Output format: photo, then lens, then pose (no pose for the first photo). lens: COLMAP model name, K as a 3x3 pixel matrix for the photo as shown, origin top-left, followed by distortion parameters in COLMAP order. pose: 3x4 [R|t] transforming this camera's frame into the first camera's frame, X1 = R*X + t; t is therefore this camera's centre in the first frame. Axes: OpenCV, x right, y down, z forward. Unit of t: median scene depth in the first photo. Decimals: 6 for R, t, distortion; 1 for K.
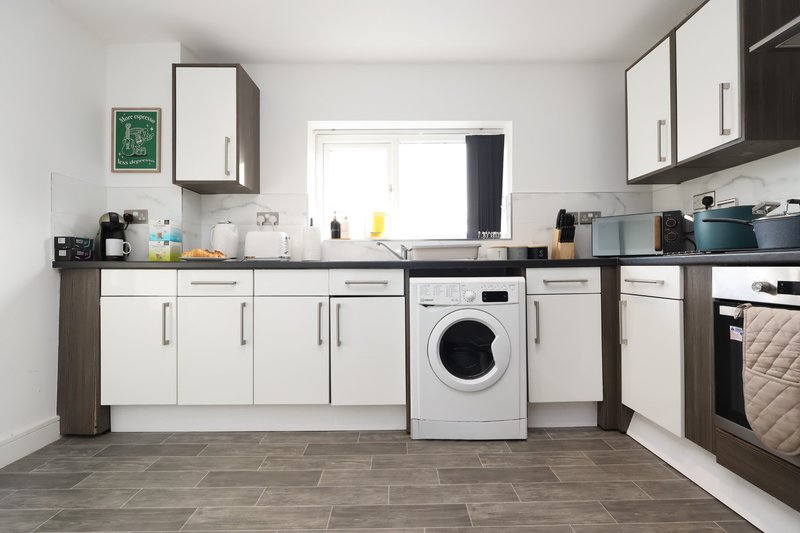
lens RADIAL K [[369.1, 0, 404.8], [0, 369.1, 264.5], [0, 0, 1]] dist [-0.005347, 0.001551]
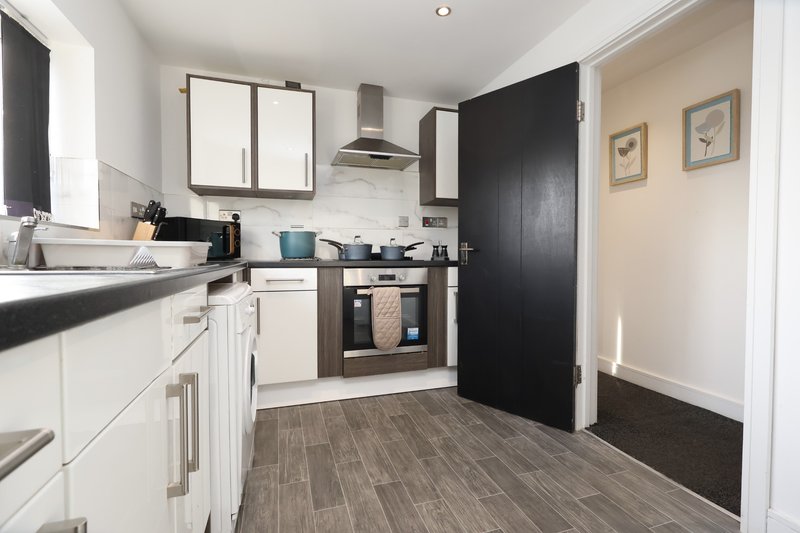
lens RADIAL K [[369.1, 0, 392.9], [0, 369.1, 264.0], [0, 0, 1]] dist [-0.005347, 0.001551]
pose [[-0.274836, -0.011915, 0.961417, -0.660598], [-0.007923, 0.999917, 0.010127, -0.024988], [-0.961459, -0.004834, -0.274907, 0.901343]]
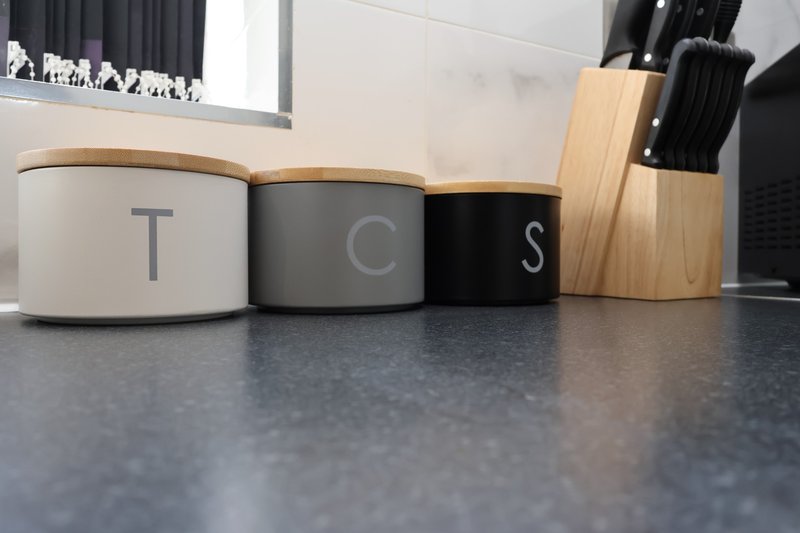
lens RADIAL K [[624.7, 0, 400.6], [0, 624.7, 267.3], [0, 0, 1]] dist [-0.002194, -0.007534]
pose [[0.872339, 0.009981, 0.488799, 0.299198], [-0.017129, 0.999802, 0.010154, -0.031994], [-0.488601, -0.017230, 0.872337, 1.074040]]
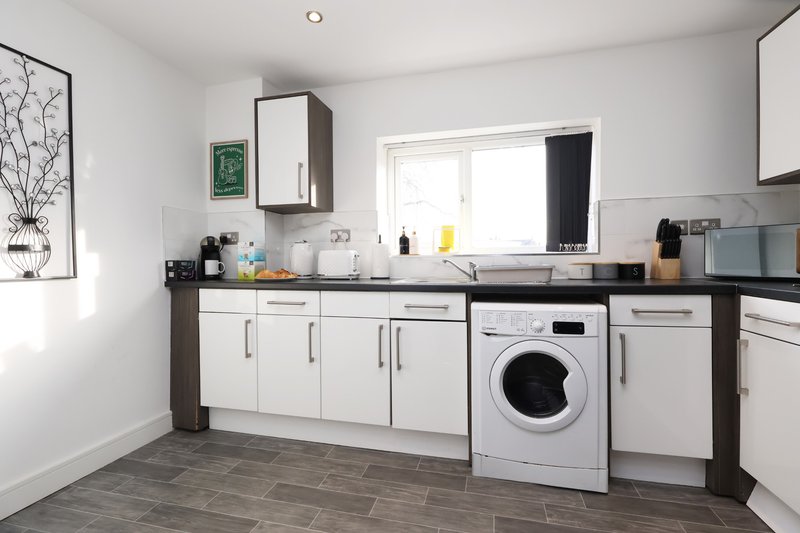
lens RADIAL K [[369.1, 0, 403.8], [0, 369.1, 265.3], [0, 0, 1]] dist [-0.005347, 0.001551]
pose [[0.967139, 0.001569, -0.254243, 0.085610], [0.003437, 0.999809, 0.019246, -0.079133], [0.254225, -0.019488, 0.966949, 0.049804]]
